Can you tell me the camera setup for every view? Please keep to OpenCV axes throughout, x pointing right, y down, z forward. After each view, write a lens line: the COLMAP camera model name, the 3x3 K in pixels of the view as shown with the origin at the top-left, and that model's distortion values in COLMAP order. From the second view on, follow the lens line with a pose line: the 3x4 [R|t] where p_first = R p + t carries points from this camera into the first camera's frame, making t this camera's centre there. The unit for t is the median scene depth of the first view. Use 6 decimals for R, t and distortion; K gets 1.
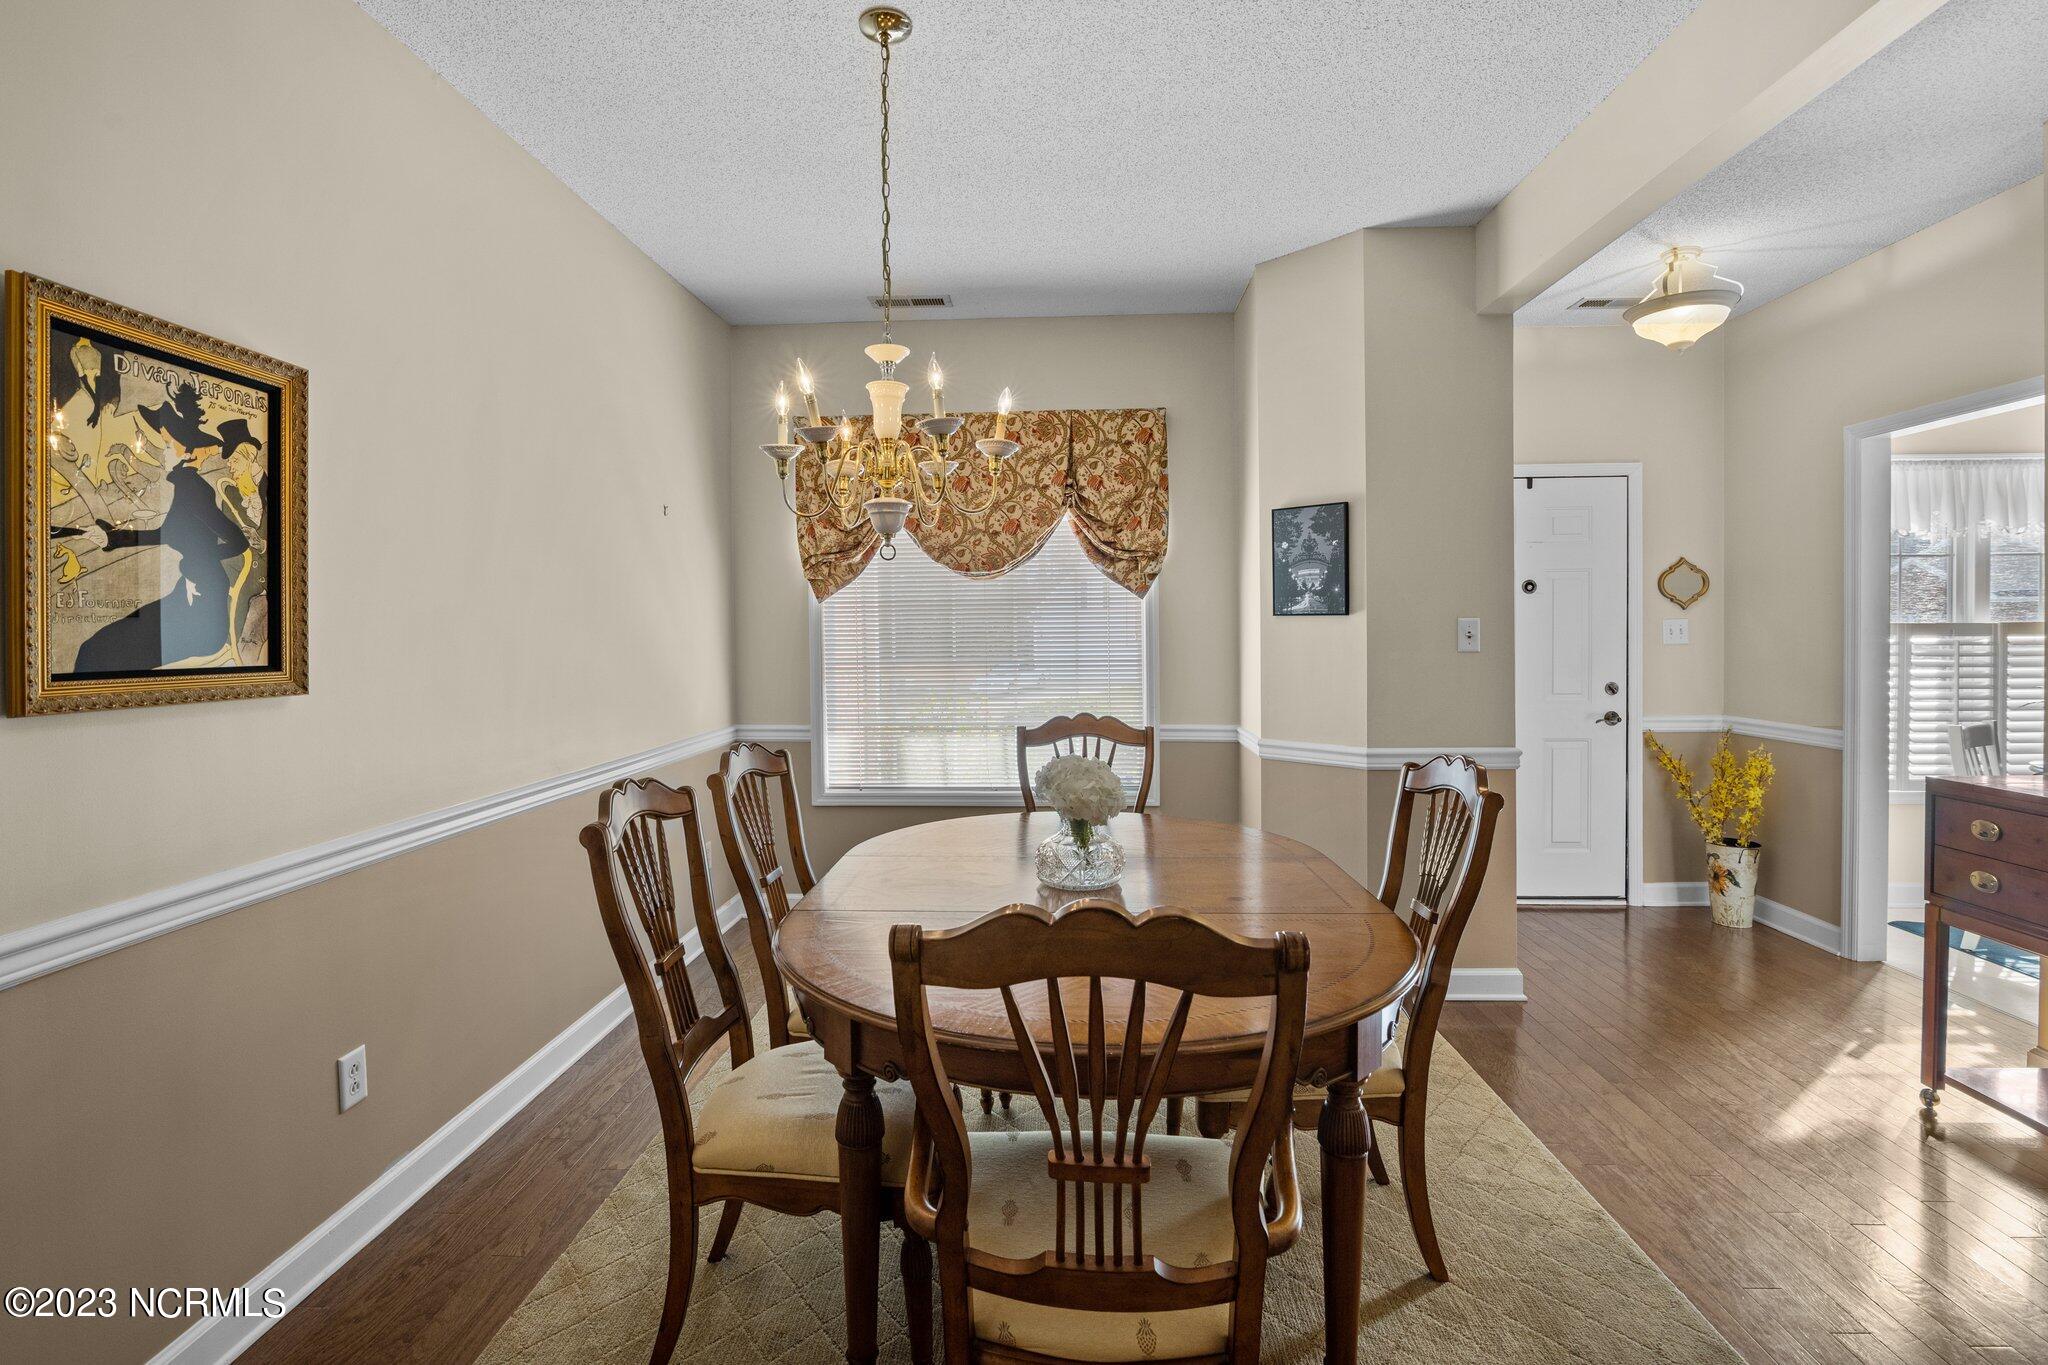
lens RADIAL K [[942.8, 0, 1023.7], [0, 942.8, 643.7], [0, 0, 1]] dist [-0.016489, 0.001197]
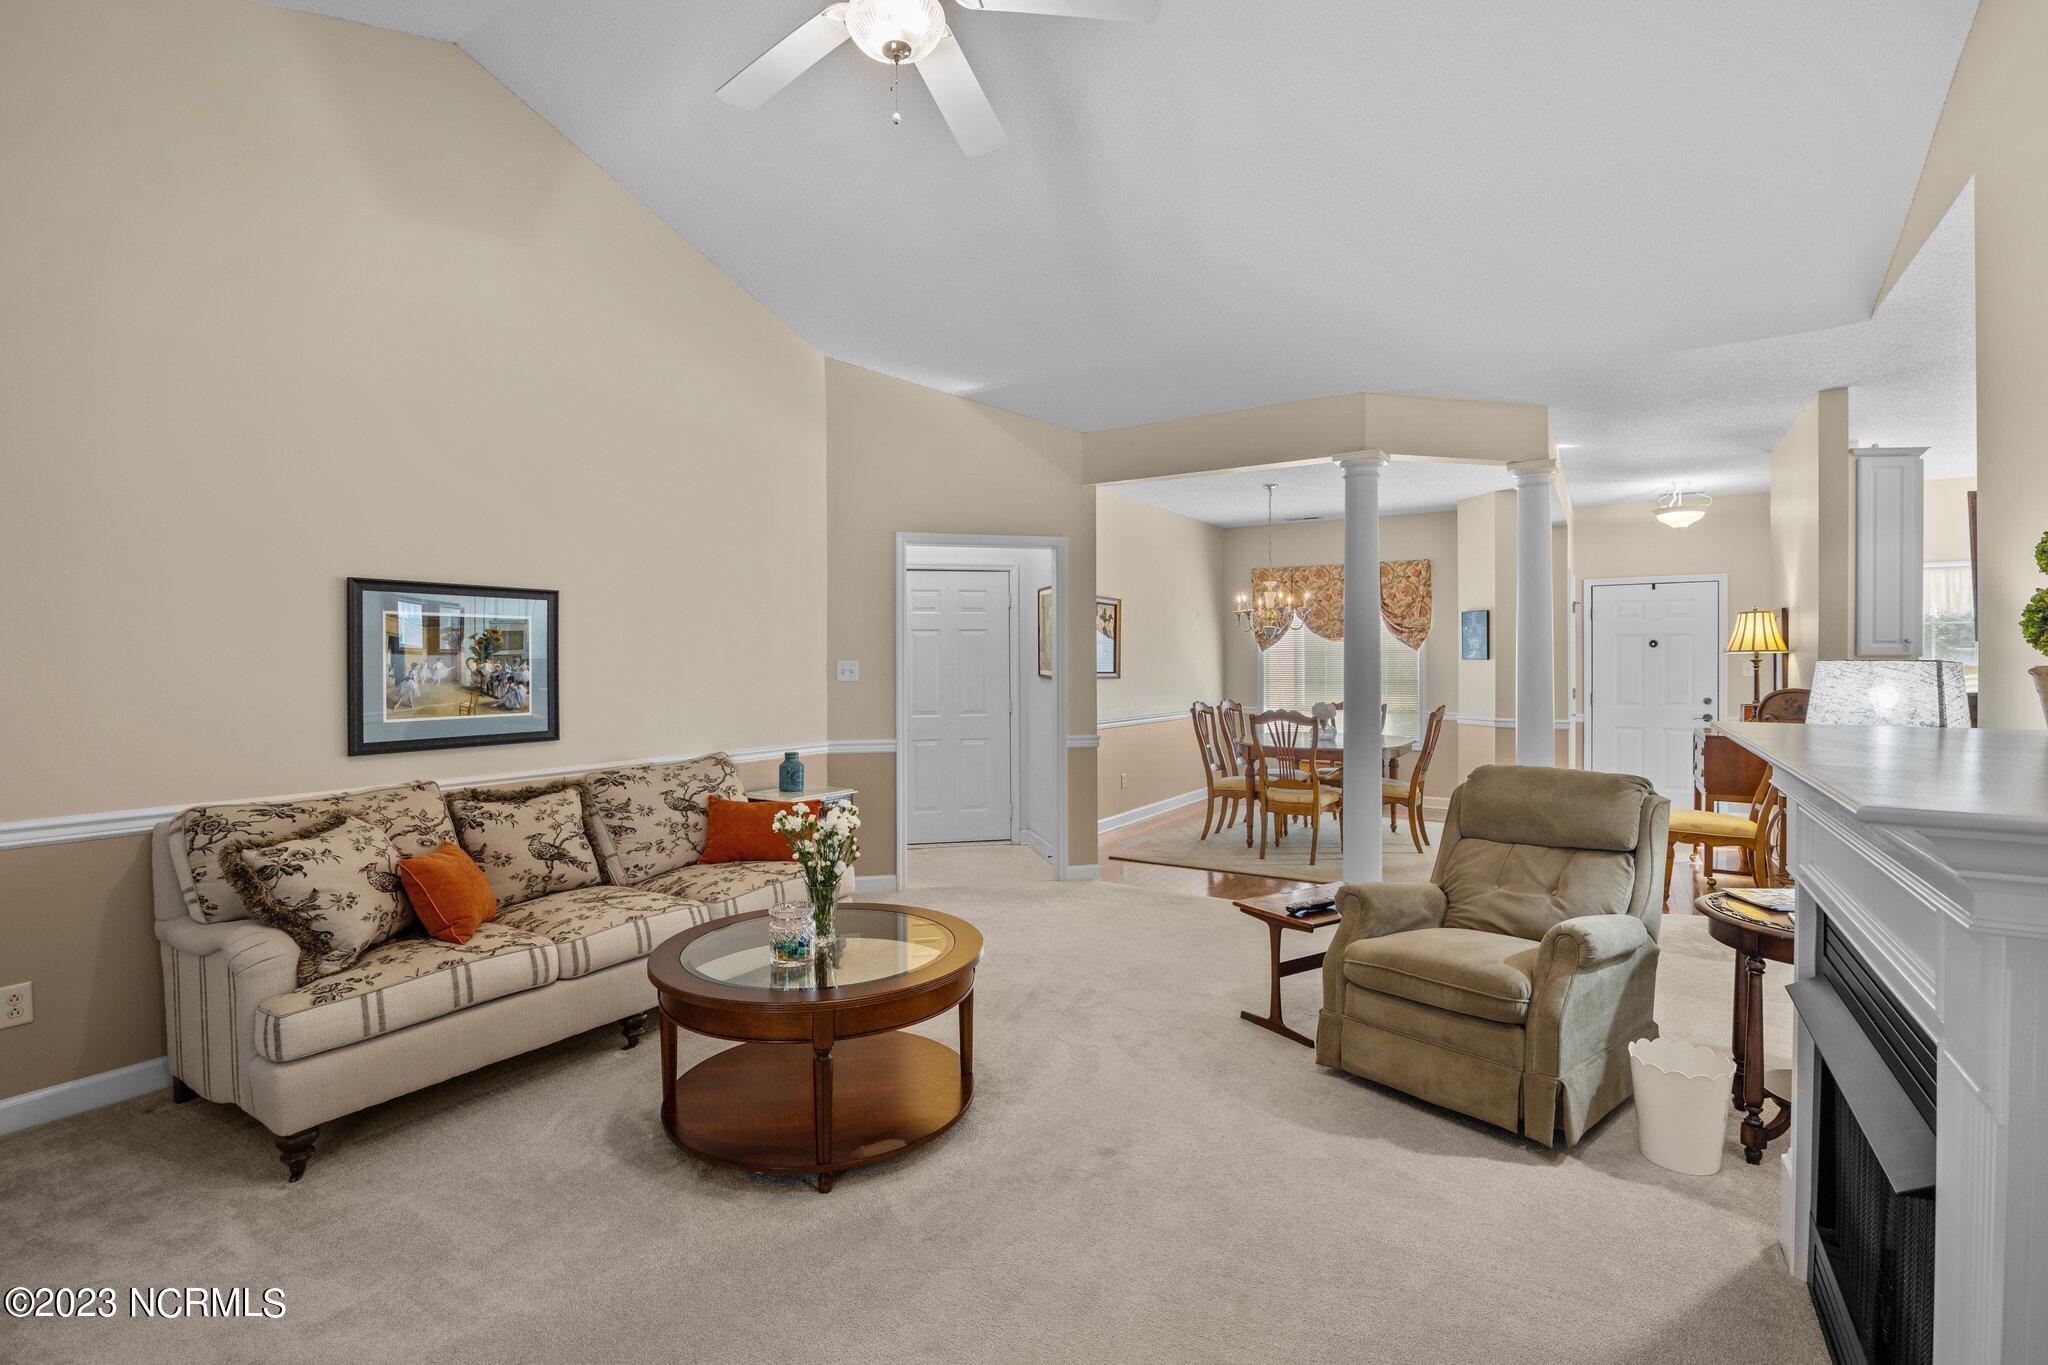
lens RADIAL K [[942.8, 0, 1009.3], [0, 942.8, 670.0], [0, 0, 1]] dist [-0.016489, 0.001197]
pose [[0.866654, 0.011343, -0.498780, 0.387034], [-0.014231, 0.999897, -0.001988, 0.012426], [0.498706, 0.008821, 0.866726, -1.265924]]
